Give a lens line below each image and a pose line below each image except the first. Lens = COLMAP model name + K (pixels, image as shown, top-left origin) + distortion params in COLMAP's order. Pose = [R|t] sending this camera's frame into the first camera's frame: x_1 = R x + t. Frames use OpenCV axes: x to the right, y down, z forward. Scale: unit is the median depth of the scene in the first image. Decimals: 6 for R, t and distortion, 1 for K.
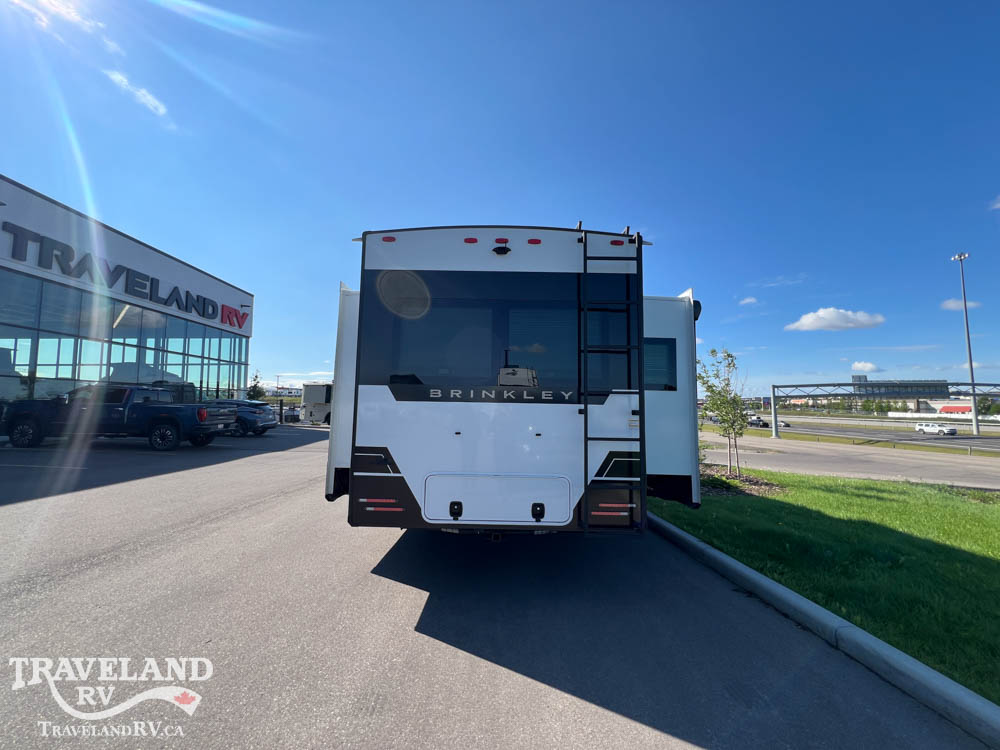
lens RADIAL K [[399.1, 0, 499.3], [0, 399.1, 378.3], [0, 0, 1]] dist [-0.002602, 0.001144]
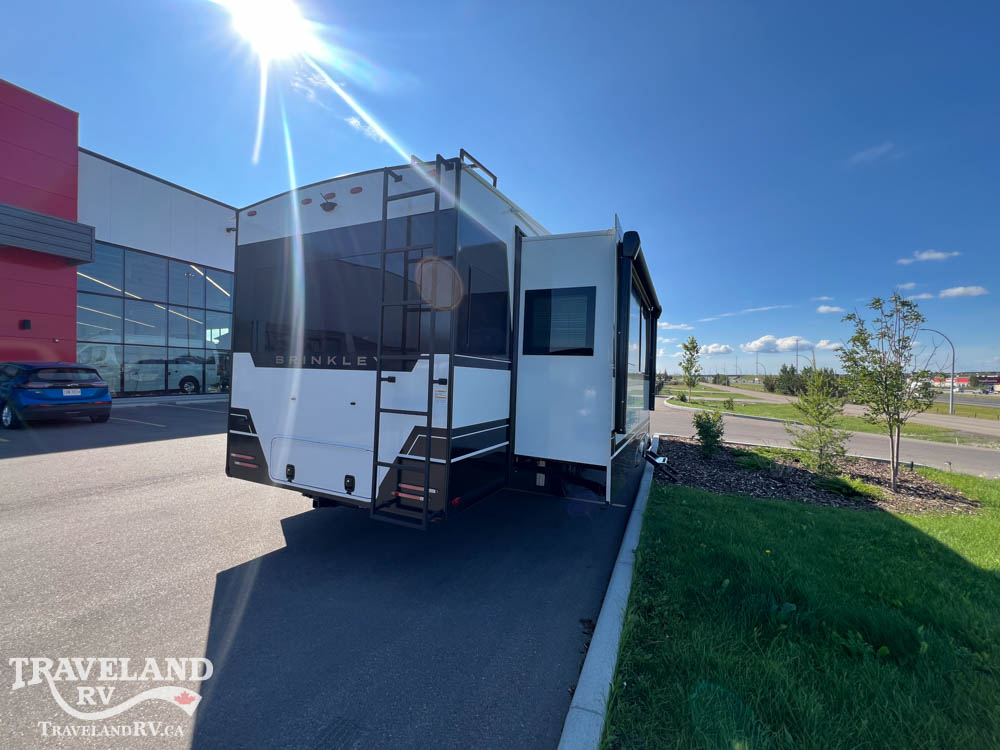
lens RADIAL K [[399.1, 0, 497.0], [0, 399.1, 378.5], [0, 0, 1]] dist [-0.002602, 0.001144]
pose [[0.907368, 0.012585, -0.420149, 0.785027], [0.018597, 0.997371, 0.070036, 0.024153], [0.419925, -0.071362, 0.904749, 0.299909]]
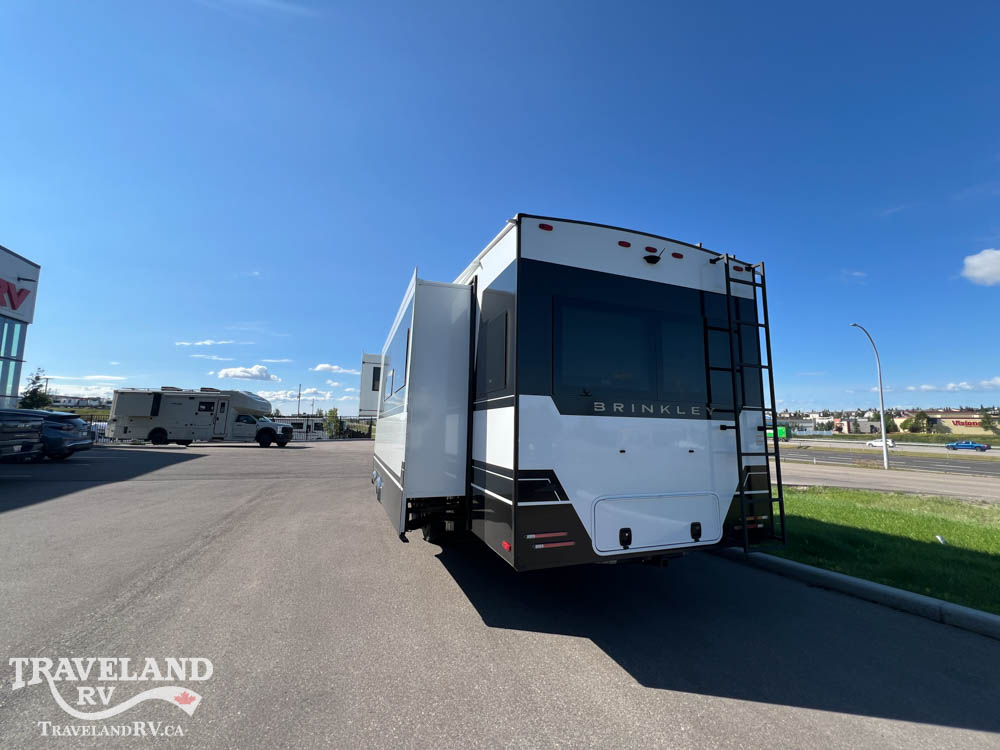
lens RADIAL K [[399.1, 0, 501.0], [0, 399.1, 377.6], [0, 0, 1]] dist [-0.002602, 0.001144]
pose [[0.935211, 0.044480, 0.351286, -0.681118], [-0.030354, 0.998498, -0.045620, 0.020120], [-0.352787, 0.032002, 0.935156, 0.243356]]
